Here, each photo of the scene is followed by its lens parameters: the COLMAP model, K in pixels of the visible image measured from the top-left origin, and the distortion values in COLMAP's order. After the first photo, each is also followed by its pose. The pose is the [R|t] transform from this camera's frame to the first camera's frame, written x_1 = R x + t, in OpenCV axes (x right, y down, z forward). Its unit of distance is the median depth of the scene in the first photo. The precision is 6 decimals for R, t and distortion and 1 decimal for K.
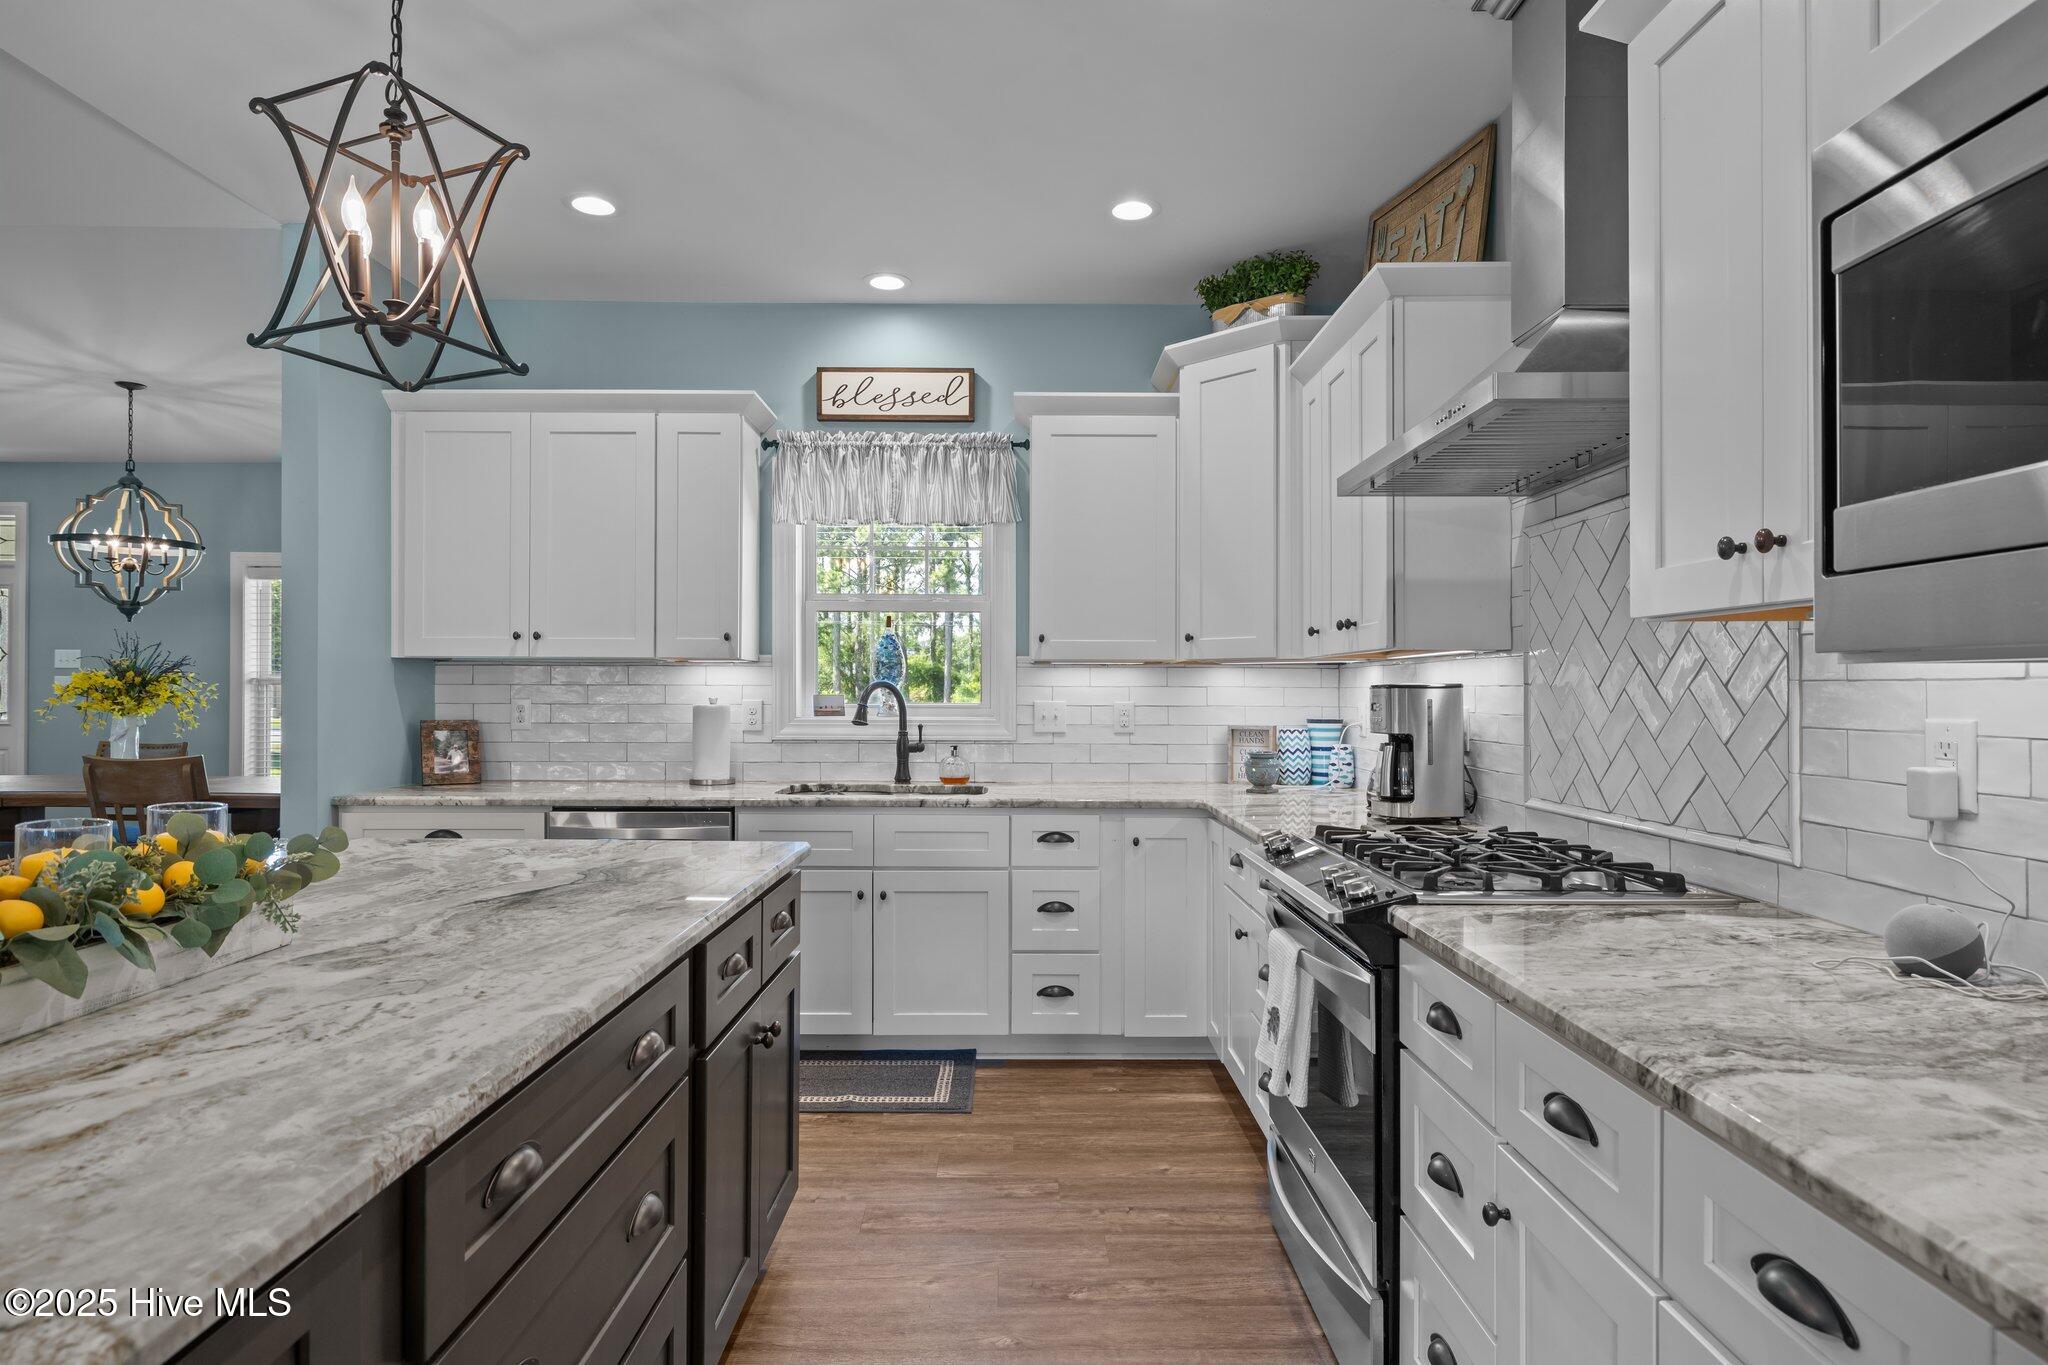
lens RADIAL K [[1115.4, 0, 1023.6], [0, 1115.4, 683.6], [0, 0, 1]] dist [-0.000414, 0.000021]
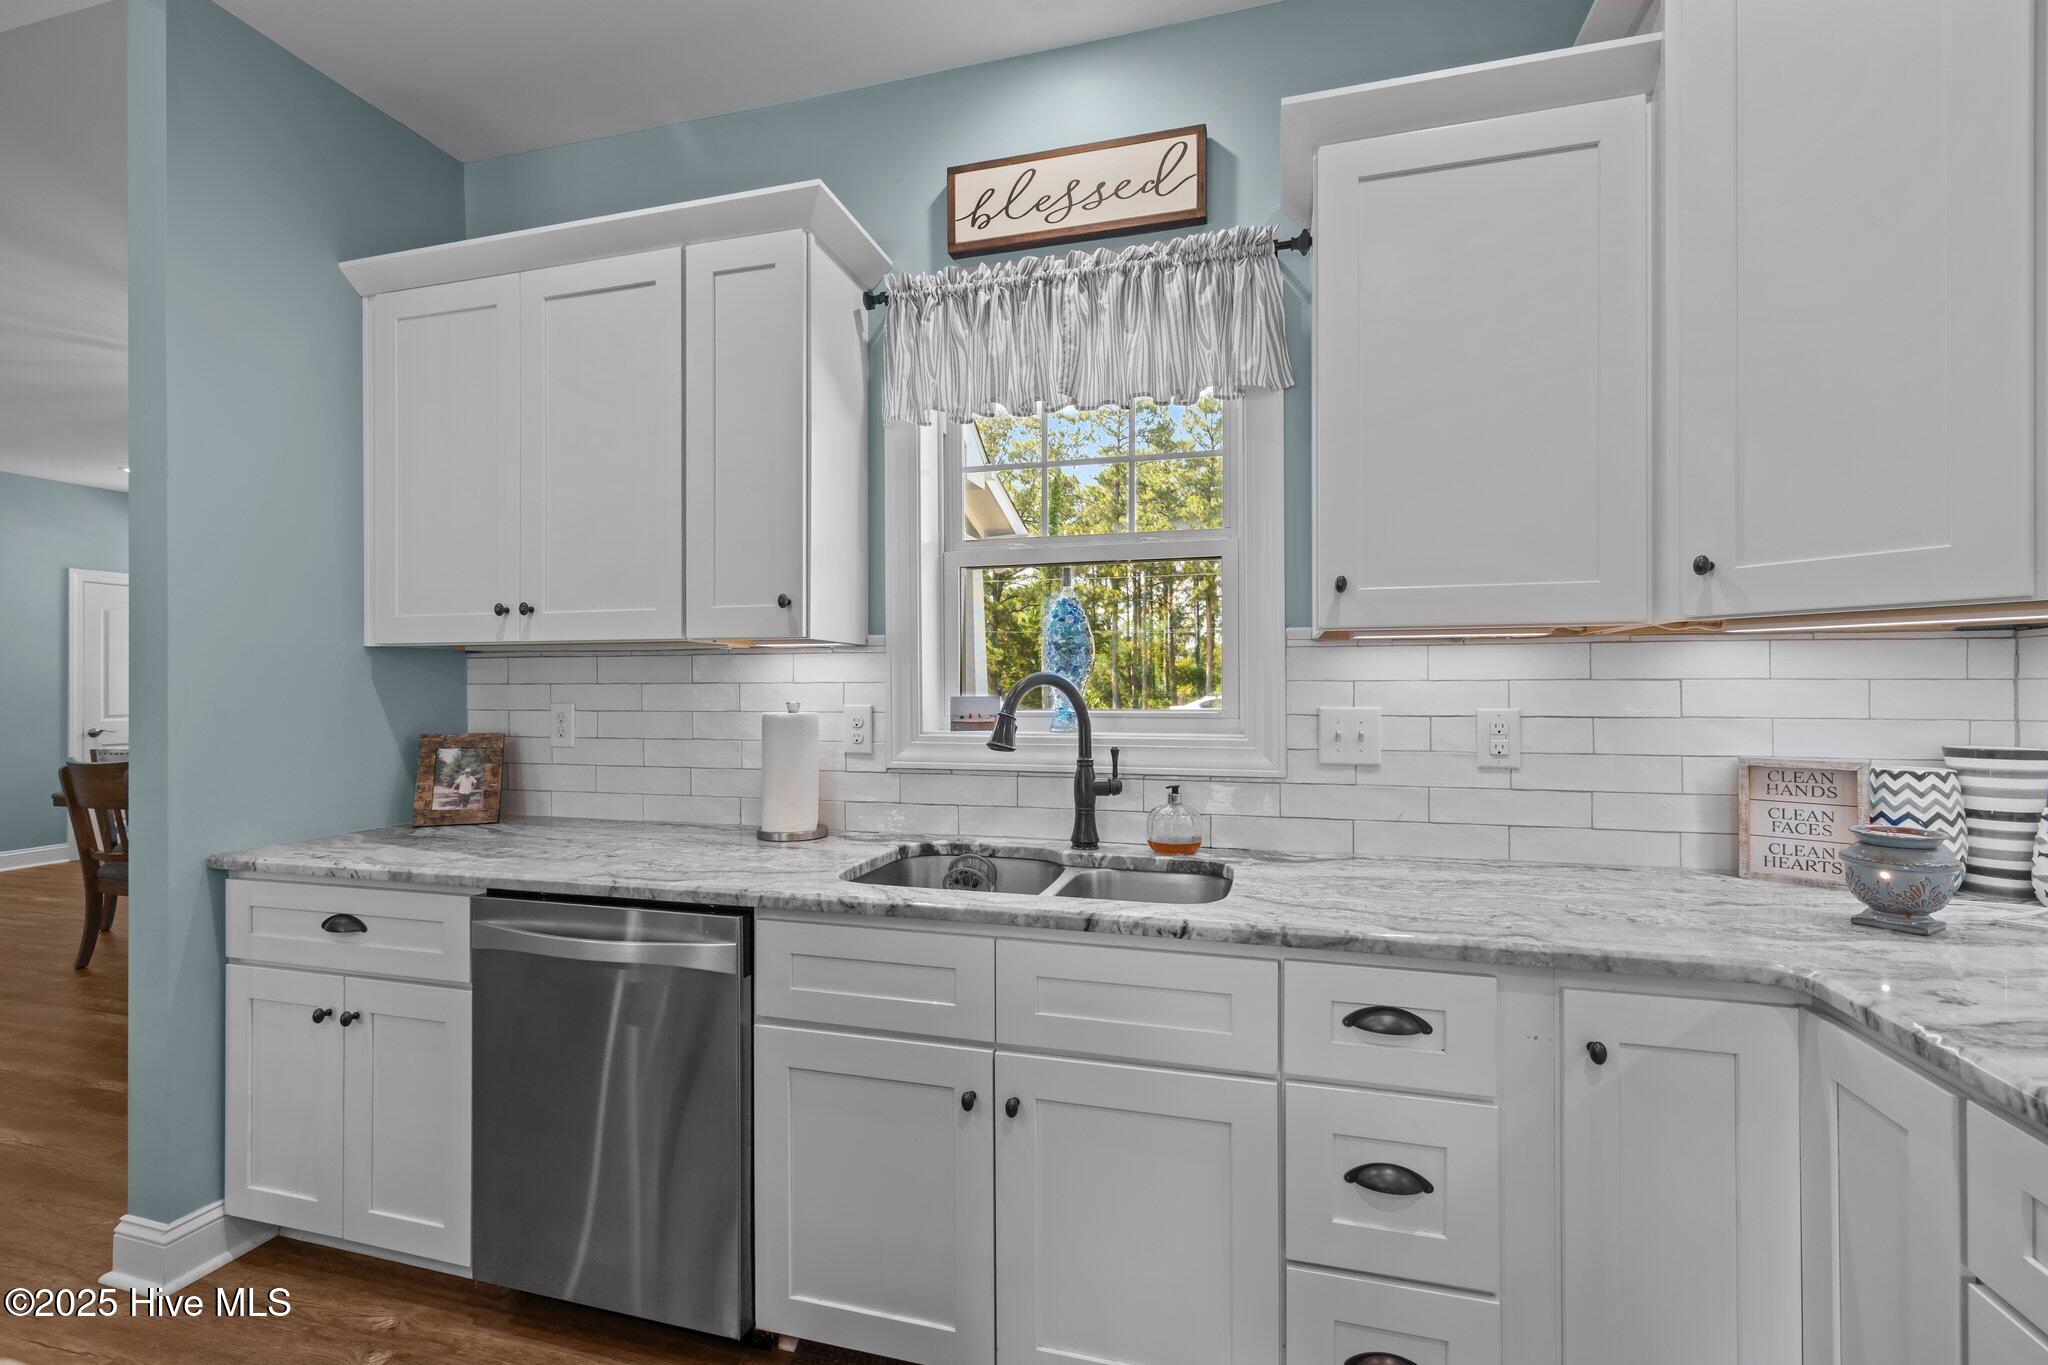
lens RADIAL K [[892.5, 0, 1022.4], [0, 892.5, 687.3], [0, 0, 1]] dist [0.003072, 0.000044]
pose [[0.961853, -0.005248, -0.273516, -0.011209], [0.006378, 0.999974, 0.003239, 0.003300], [0.273492, -0.004860, 0.961862, 0.537323]]
